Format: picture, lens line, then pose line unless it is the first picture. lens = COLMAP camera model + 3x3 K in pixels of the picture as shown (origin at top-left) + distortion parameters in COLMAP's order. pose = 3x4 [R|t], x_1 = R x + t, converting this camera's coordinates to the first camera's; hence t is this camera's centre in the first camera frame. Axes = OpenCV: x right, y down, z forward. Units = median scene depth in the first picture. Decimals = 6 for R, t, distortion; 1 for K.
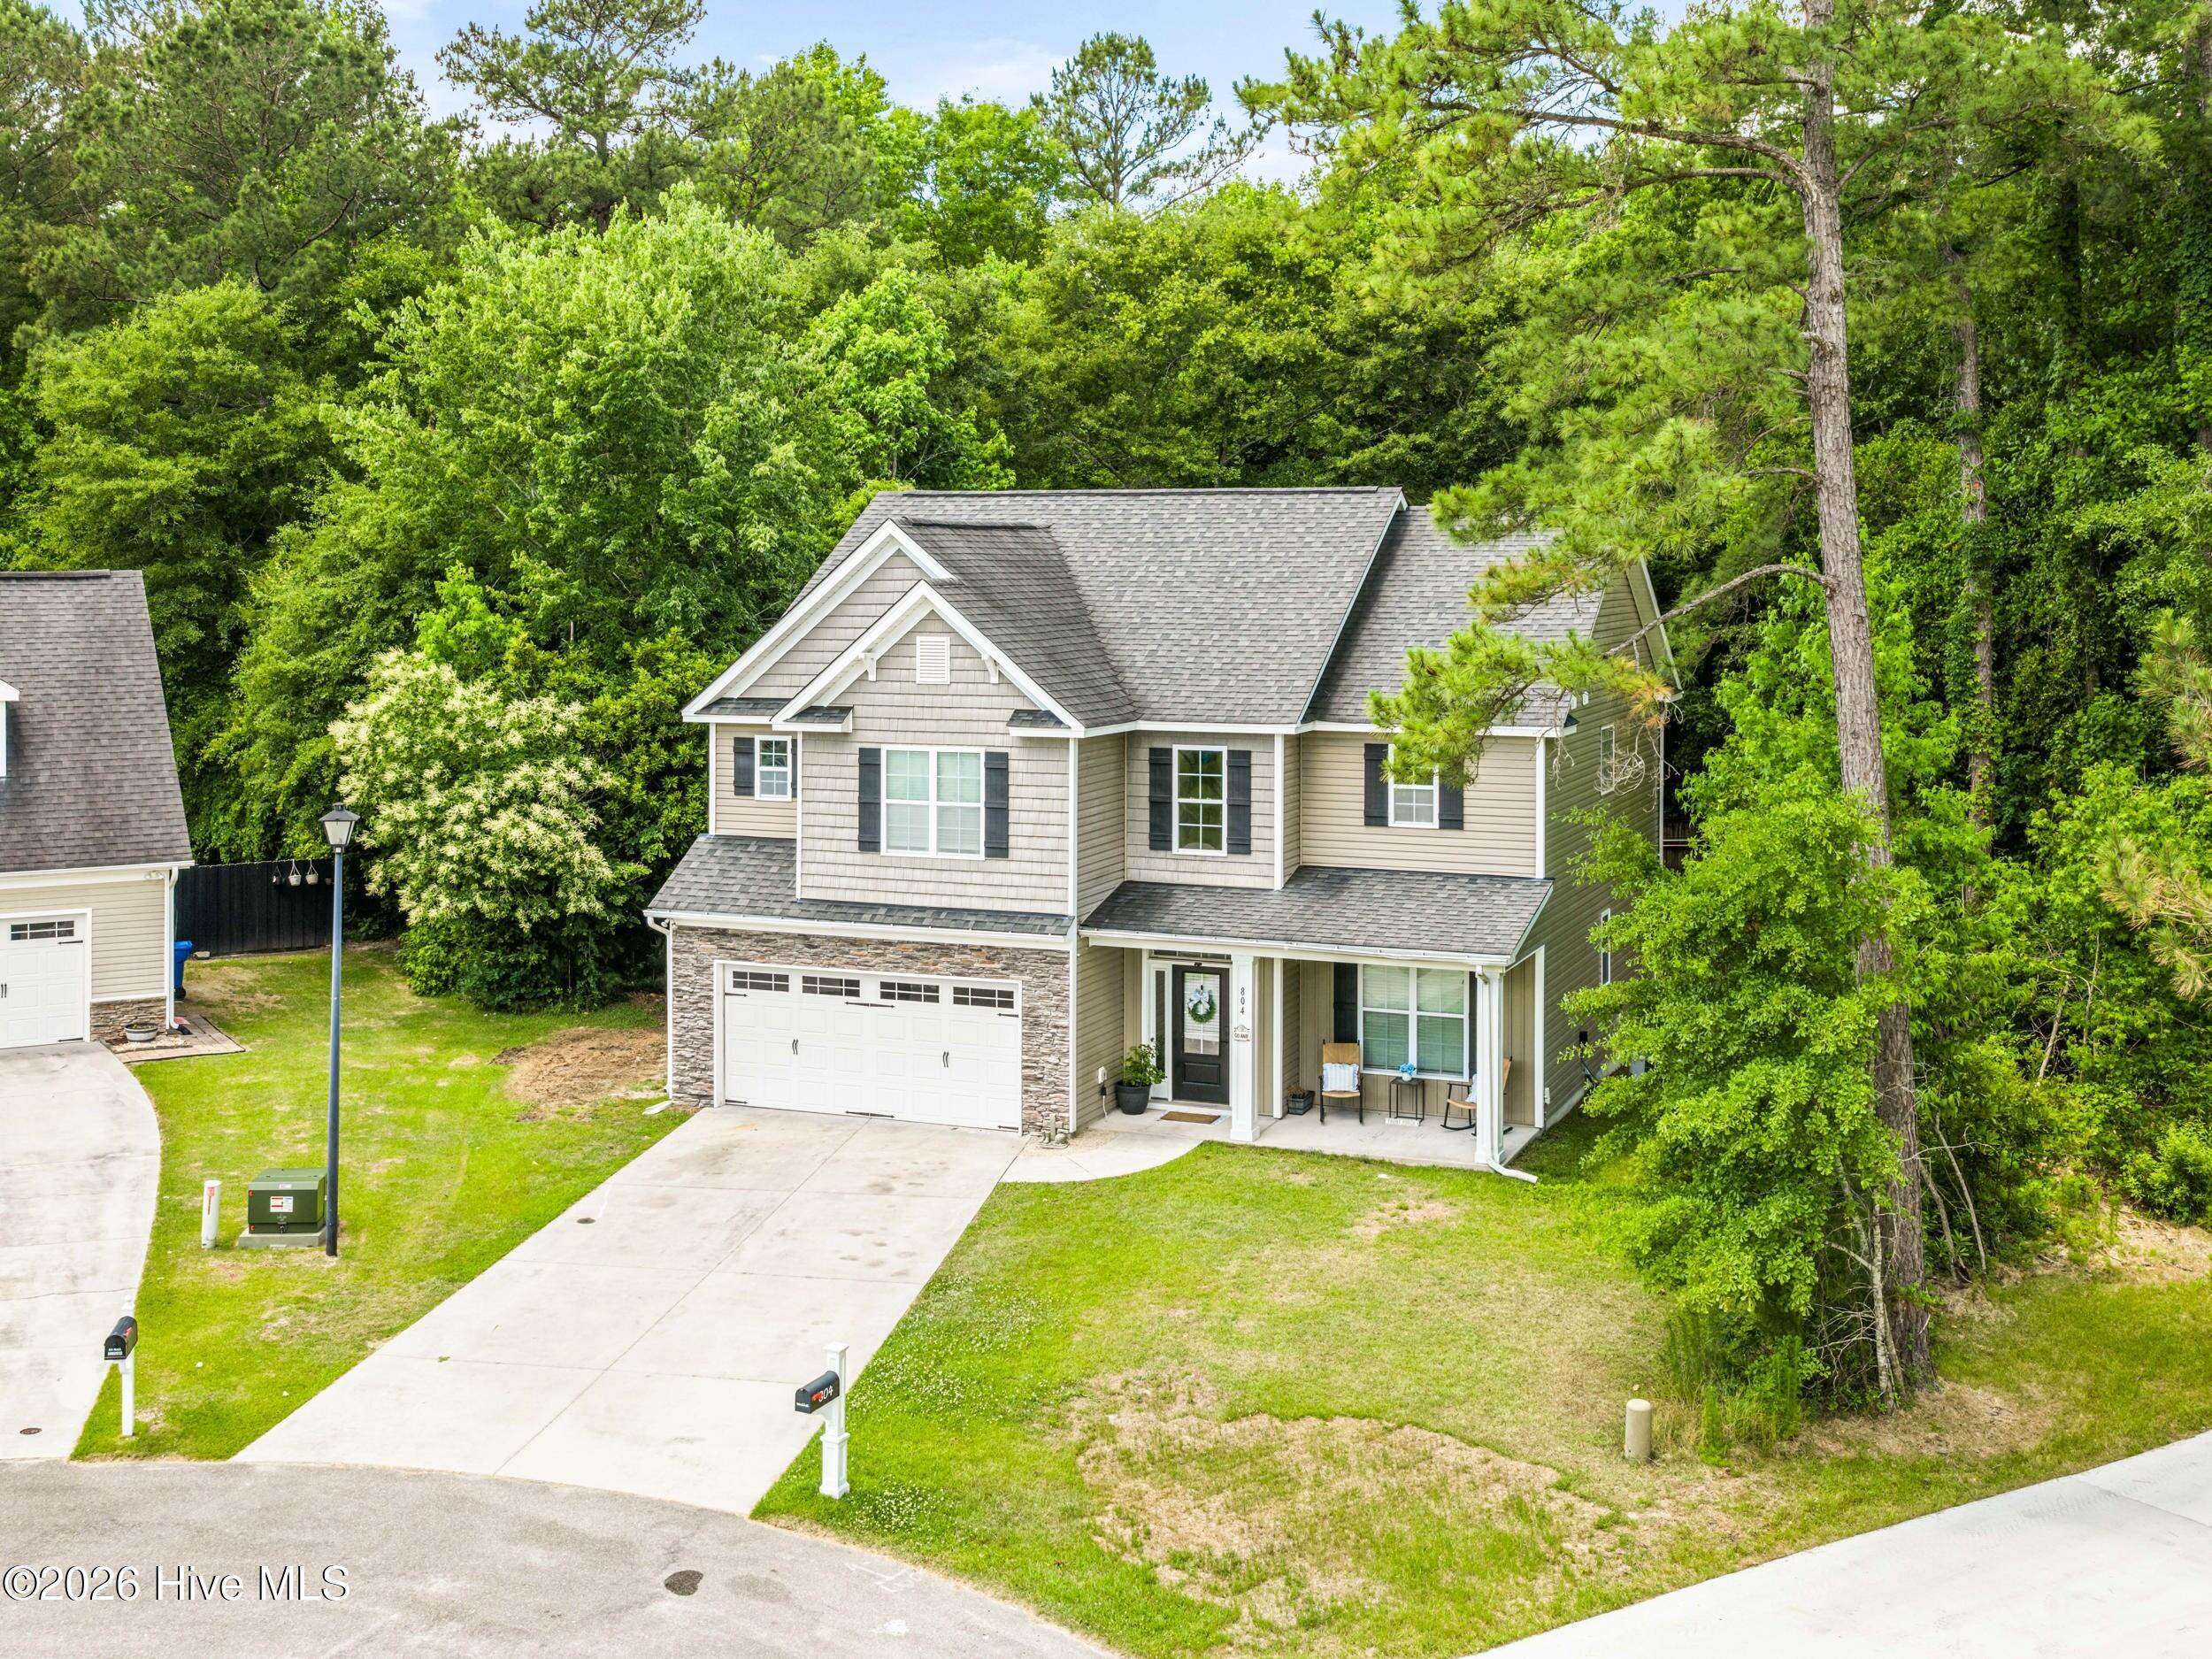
lens RADIAL K [[2321.7, 0, 1114.9], [0, 2321.7, 665.9], [0, 0, 1]] dist [0.016550, 0.000935]
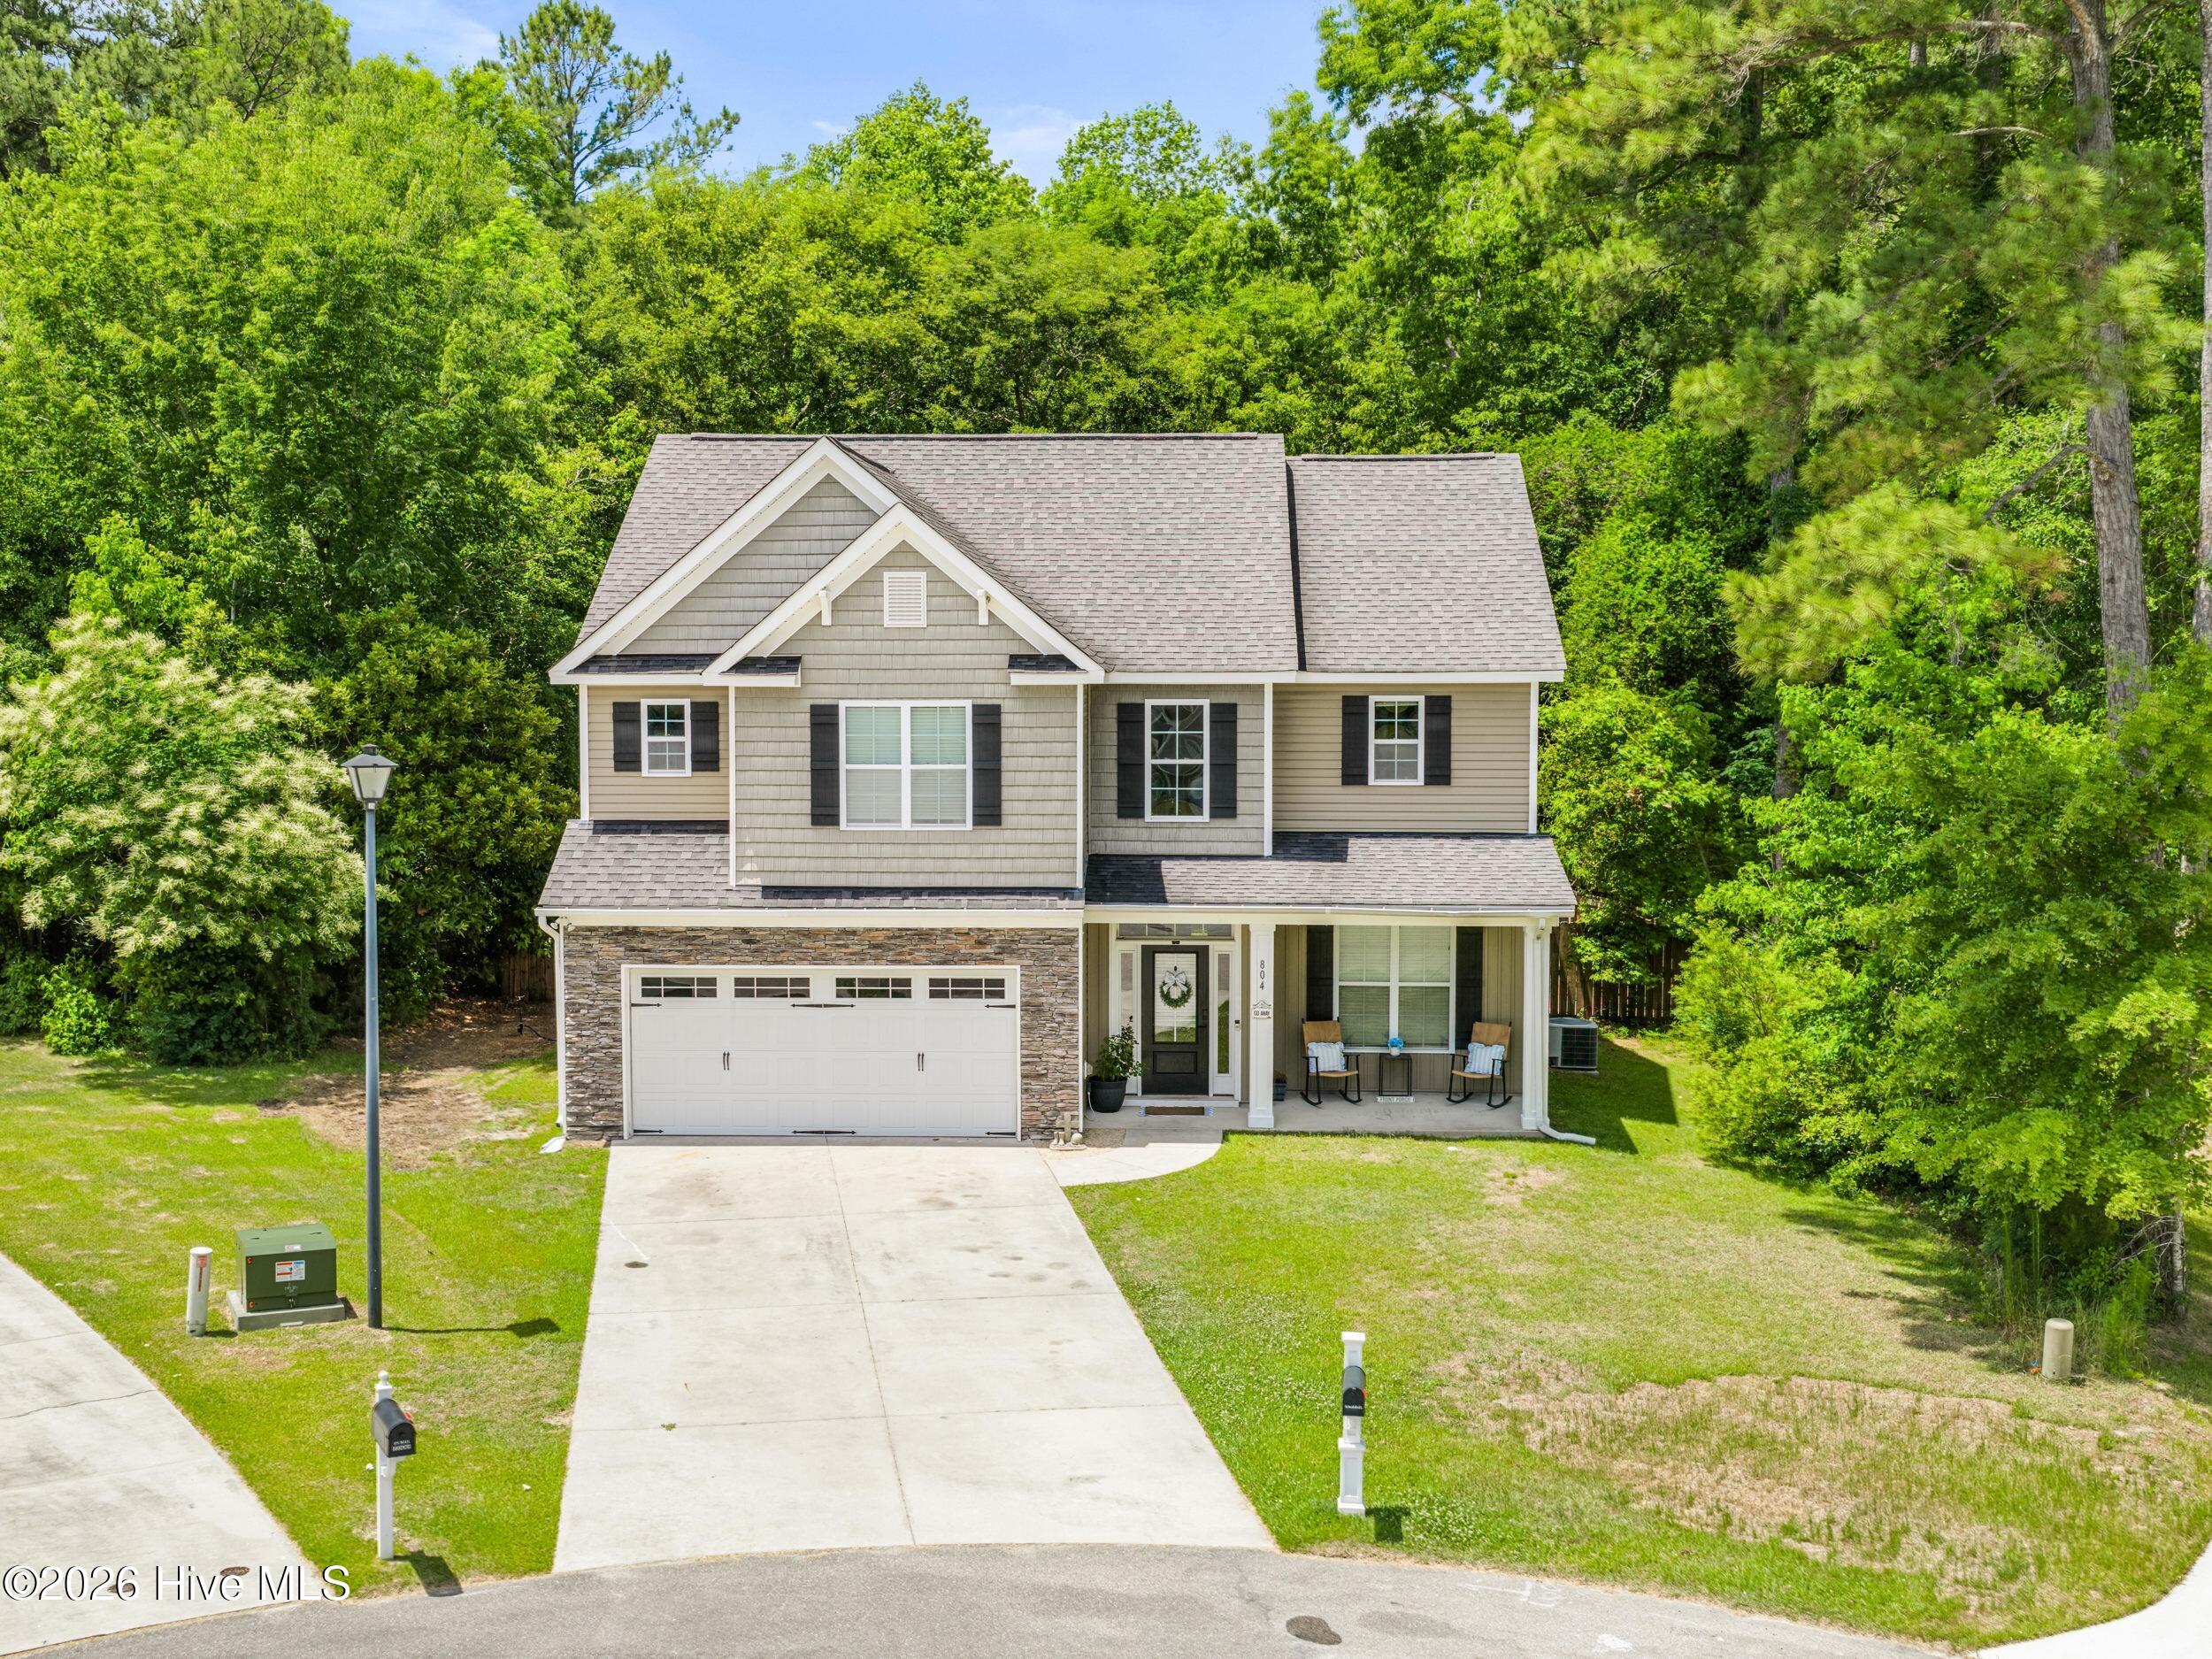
lens RADIAL K [[2332.8, 0, 1079.1], [0, 2332.8, 826.6], [0, 0, 1]] dist [0.018025, -0.012154]
pose [[0.946787, -0.027736, 0.320664, -0.293250], [0.016197, 0.999124, 0.038598, 0.048250], [-0.321453, -0.031350, 0.946406, 0.155511]]
